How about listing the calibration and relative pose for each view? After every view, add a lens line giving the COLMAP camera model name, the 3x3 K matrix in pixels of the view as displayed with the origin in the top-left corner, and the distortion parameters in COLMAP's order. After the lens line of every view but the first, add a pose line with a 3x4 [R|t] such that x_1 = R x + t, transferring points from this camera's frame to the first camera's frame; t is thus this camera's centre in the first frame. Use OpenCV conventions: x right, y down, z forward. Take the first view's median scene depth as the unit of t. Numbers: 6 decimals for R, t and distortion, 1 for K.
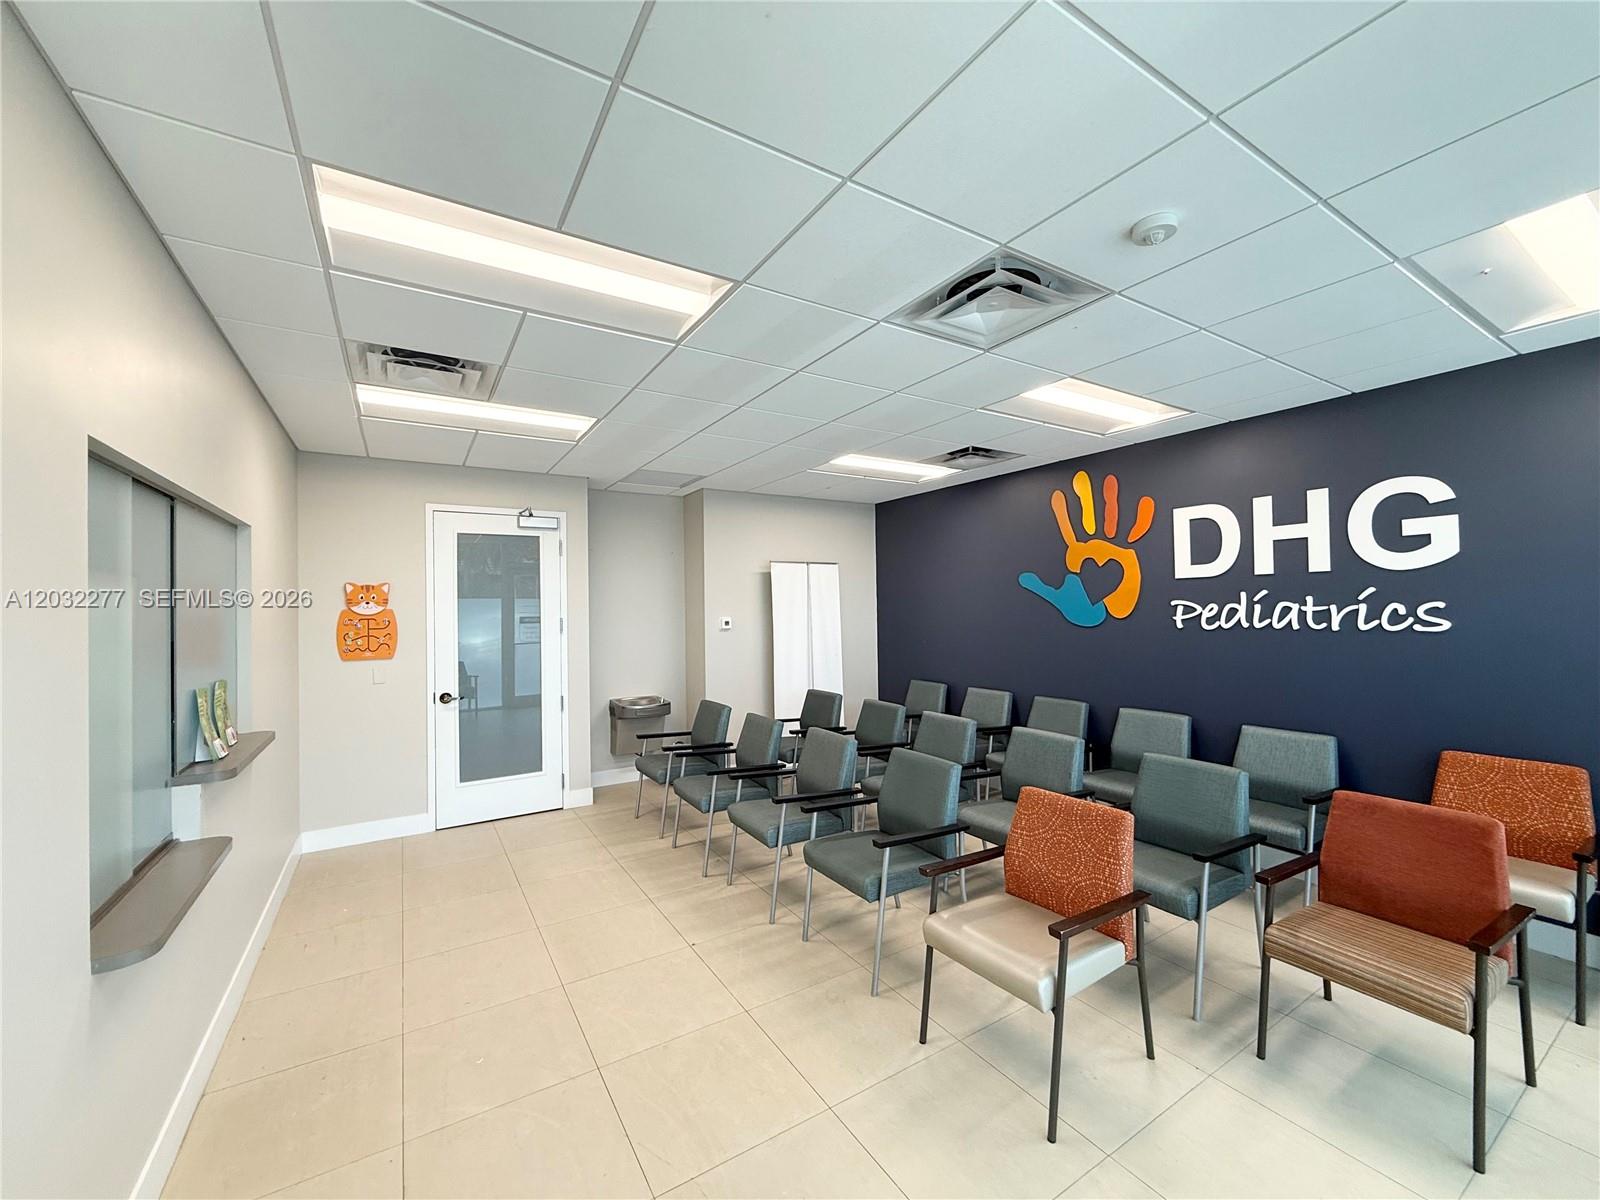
lens RADIAL K [[637.4, 0, 792.6], [0, 637.4, 600.8], [0, 0, 1]] dist [-0.001565, 0.000286]
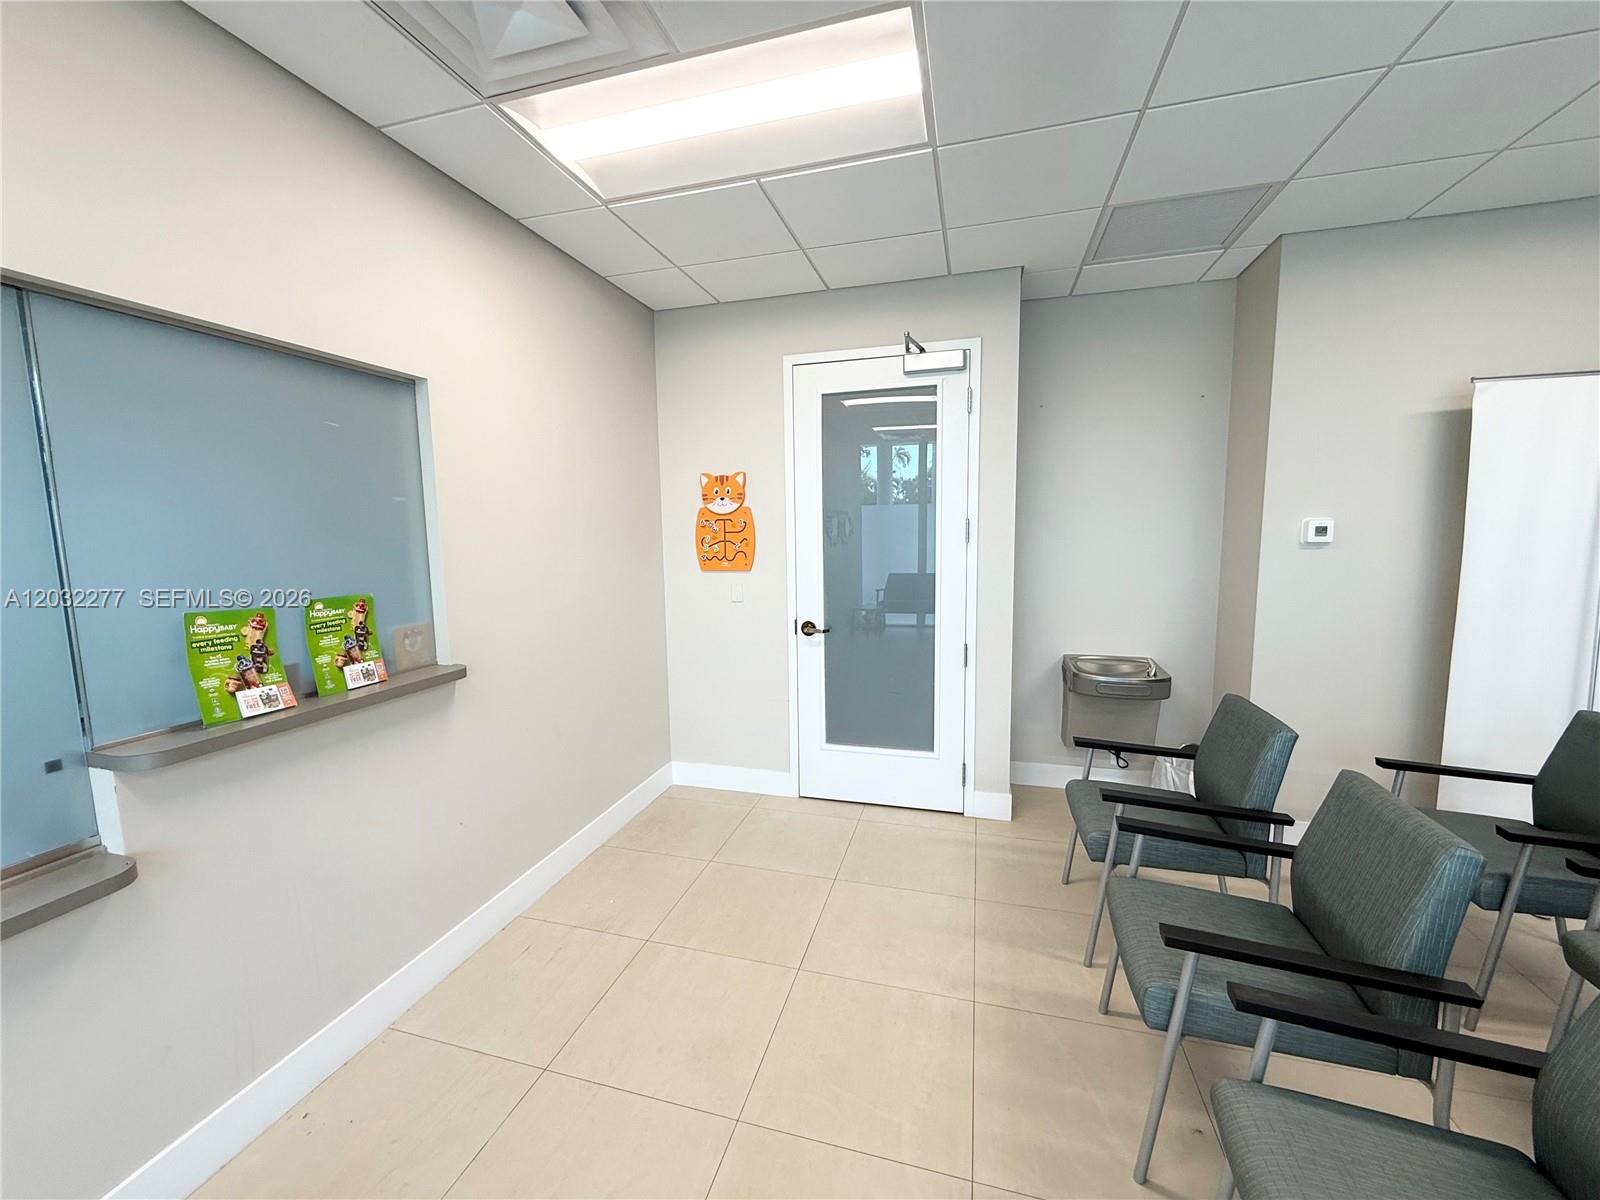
lens RADIAL K [[637.4, 0, 792.6], [0, 637.4, 600.8], [0, 0, 1]] dist [-0.001565, 0.000286]
pose [[0.675692, 0.090431, -0.731616, -0.023268], [0.013954, 0.990701, 0.135343, 0.021595], [0.737052, -0.101659, 0.668147, 0.496229]]
